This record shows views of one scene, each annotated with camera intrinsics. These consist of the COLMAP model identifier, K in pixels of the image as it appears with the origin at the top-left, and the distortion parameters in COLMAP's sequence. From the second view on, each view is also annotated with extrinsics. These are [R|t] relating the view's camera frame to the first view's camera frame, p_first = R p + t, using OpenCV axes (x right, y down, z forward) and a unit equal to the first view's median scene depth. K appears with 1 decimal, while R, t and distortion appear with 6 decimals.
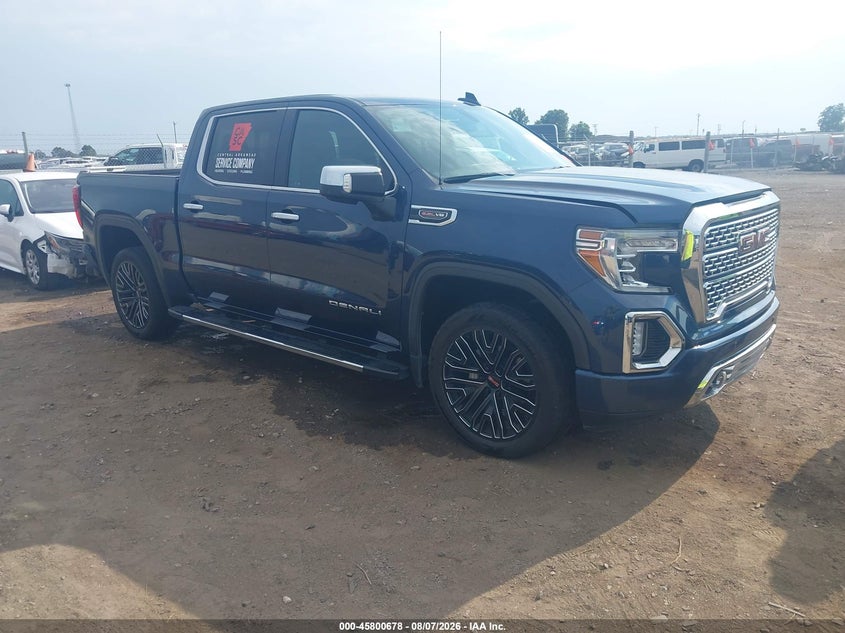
lens RADIAL K [[698.7, 0, 422.5], [0, 698.7, 316.5], [0, 0, 1]] dist [0.000052, 0.002208]
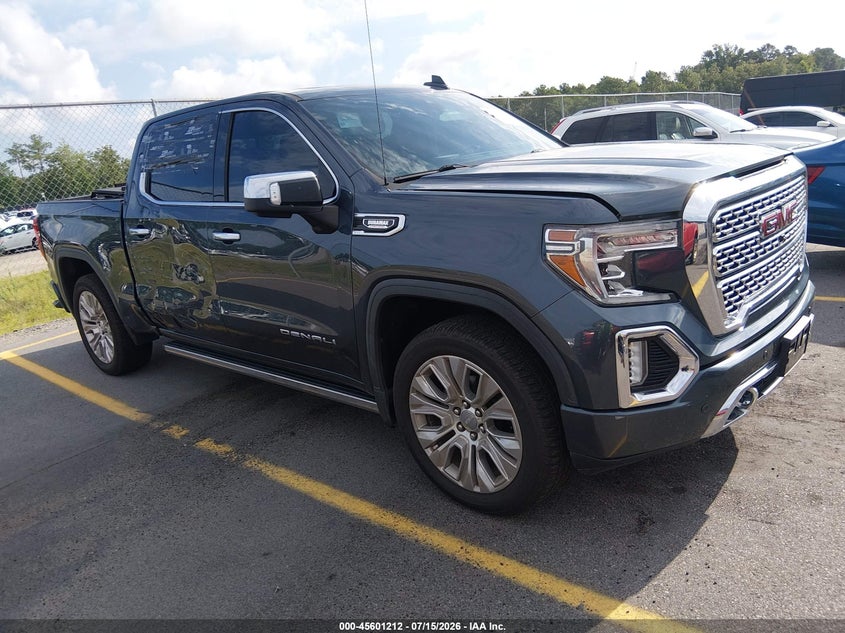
lens RADIAL K [[668.4, 0, 421.7], [0, 668.4, 304.2], [0, 0, 1]] dist [0.116563, -0.250043]
pose [[0.995553, -0.079707, -0.050213, 0.106385], [0.079655, 0.996818, -0.003043, -0.046410], [0.050296, -0.000970, 0.998734, 0.221464]]
